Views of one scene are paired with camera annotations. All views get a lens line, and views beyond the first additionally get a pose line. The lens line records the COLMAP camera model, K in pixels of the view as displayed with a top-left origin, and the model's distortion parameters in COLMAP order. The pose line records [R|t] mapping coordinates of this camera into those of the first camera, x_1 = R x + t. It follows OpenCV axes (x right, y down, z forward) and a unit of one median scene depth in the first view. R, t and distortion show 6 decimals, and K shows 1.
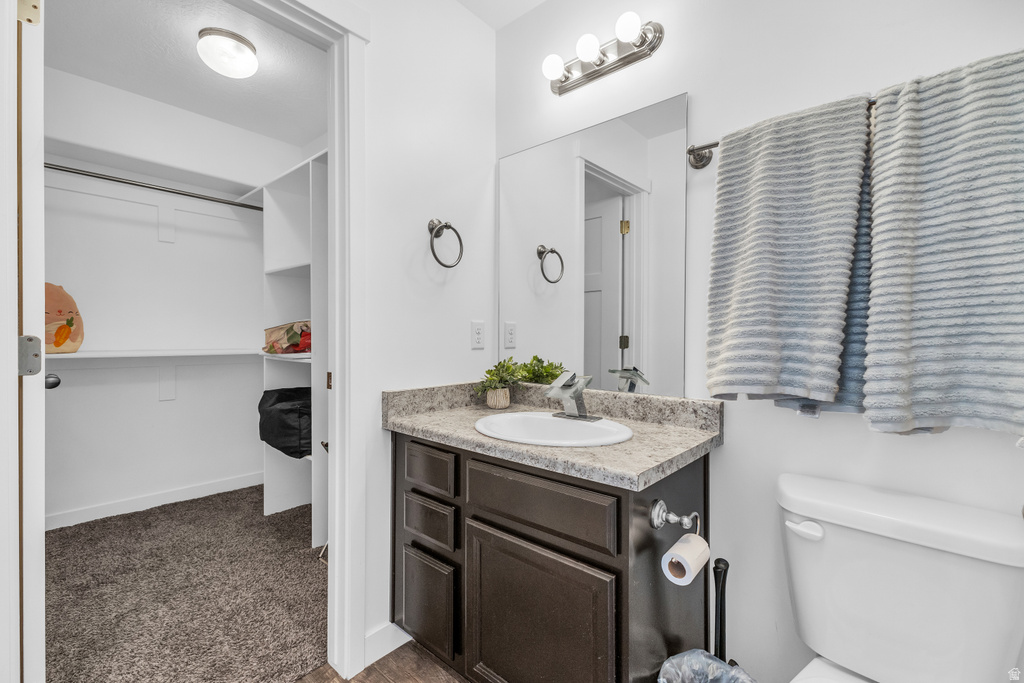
lens RADIAL K [[448.5, 0, 505.5], [0, 448.5, 341.9], [0, 0, 1]] dist [0.014002, -0.000755]
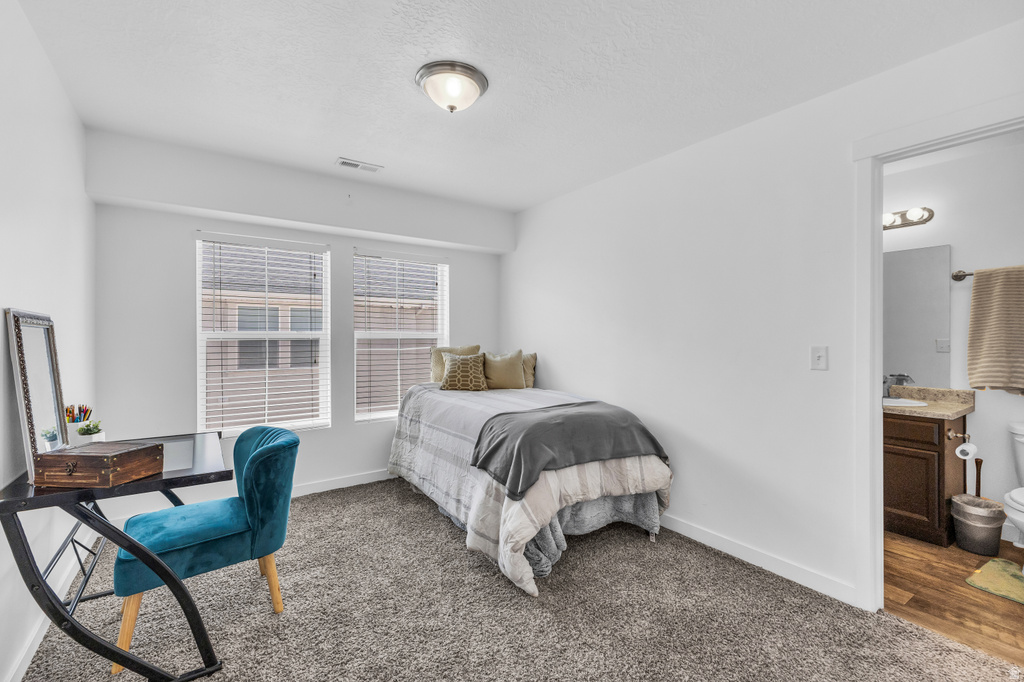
lens RADIAL K [[448.5, 0, 518.2], [0, 448.5, 338.8], [0, 0, 1]] dist [0.014002, -0.000755]
pose [[0.975466, -0.004176, -0.220111, -1.270971], [0.003150, 0.999982, -0.005014, -0.121352], [0.220128, 0.004198, 0.975462, -1.745683]]
